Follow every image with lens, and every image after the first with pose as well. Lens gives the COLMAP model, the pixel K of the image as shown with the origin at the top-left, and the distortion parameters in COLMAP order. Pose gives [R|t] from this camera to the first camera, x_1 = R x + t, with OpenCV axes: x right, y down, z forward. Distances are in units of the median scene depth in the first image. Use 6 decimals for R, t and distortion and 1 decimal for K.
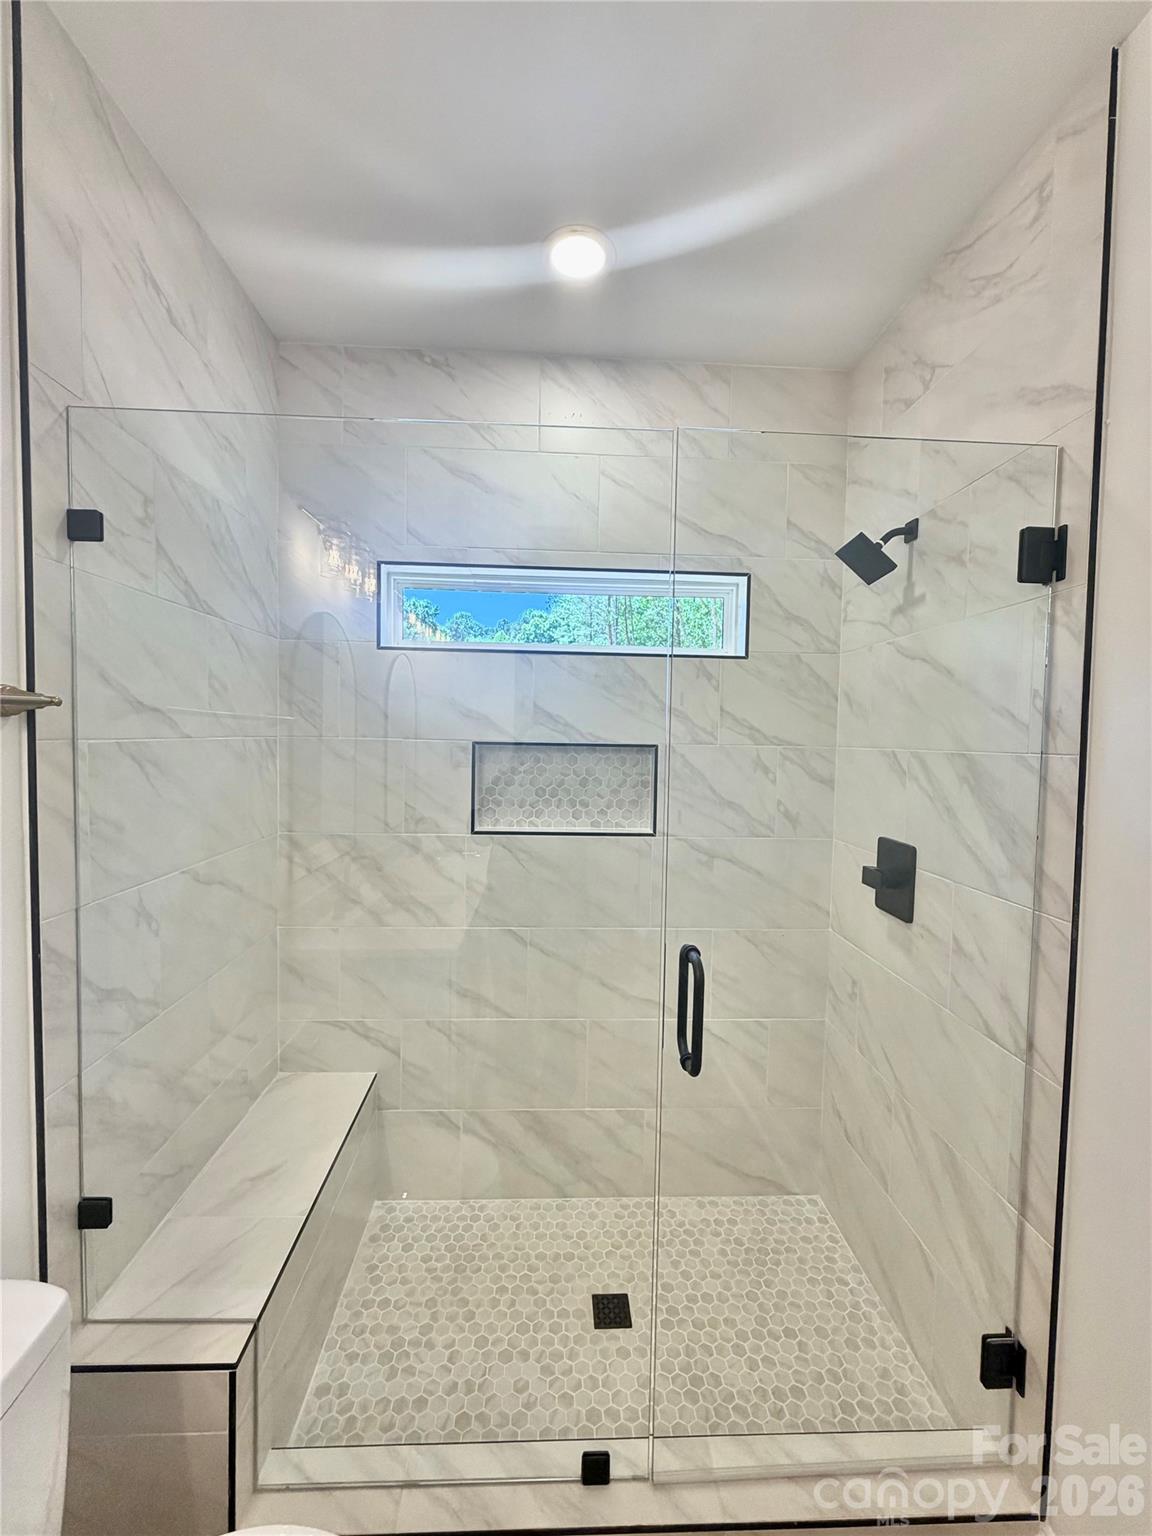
lens RADIAL K [[609.1, 0, 574.2], [0, 609.1, 760.2], [0, 0, 1]] dist [-0.000981, 0.000745]
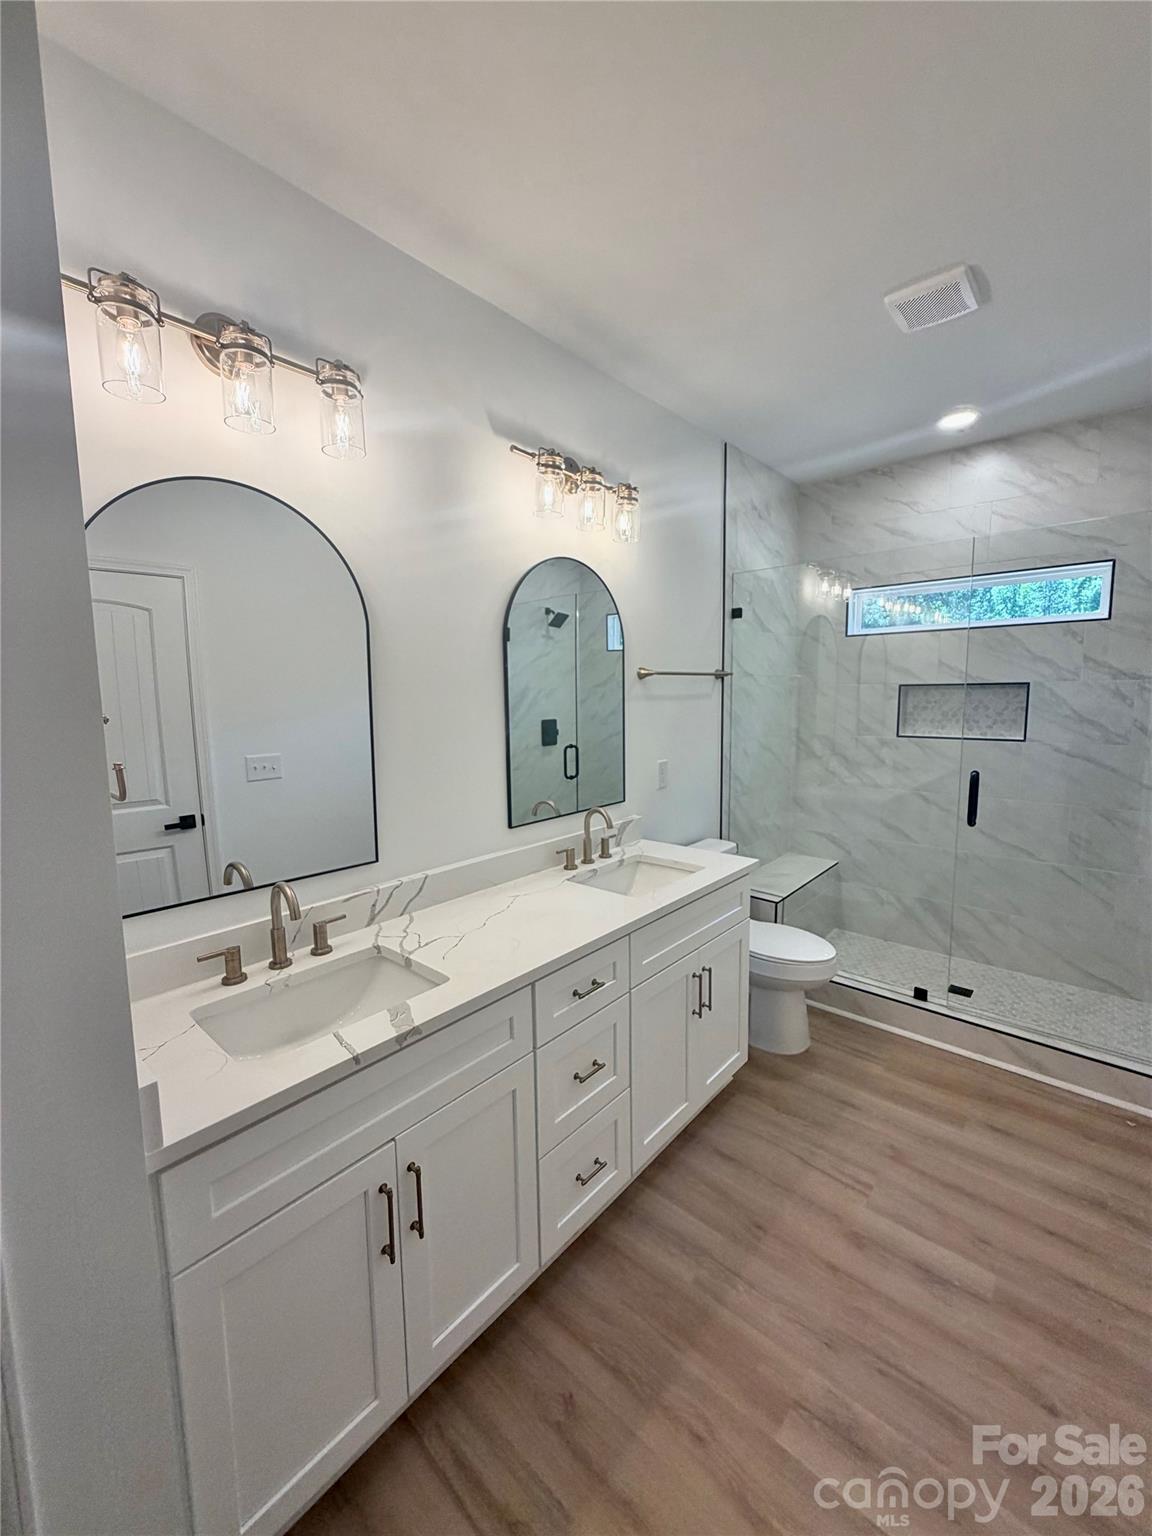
lens RADIAL K [[609.1, 0, 579.2], [0, 609.1, 764.9], [0, 0, 1]] dist [-0.000981, 0.000745]
pose [[0.718622, 0.054158, -0.693288, 0.399516], [-0.001119, 0.997052, 0.076727, 0.066577], [0.695400, -0.054362, 0.716564, -0.918022]]
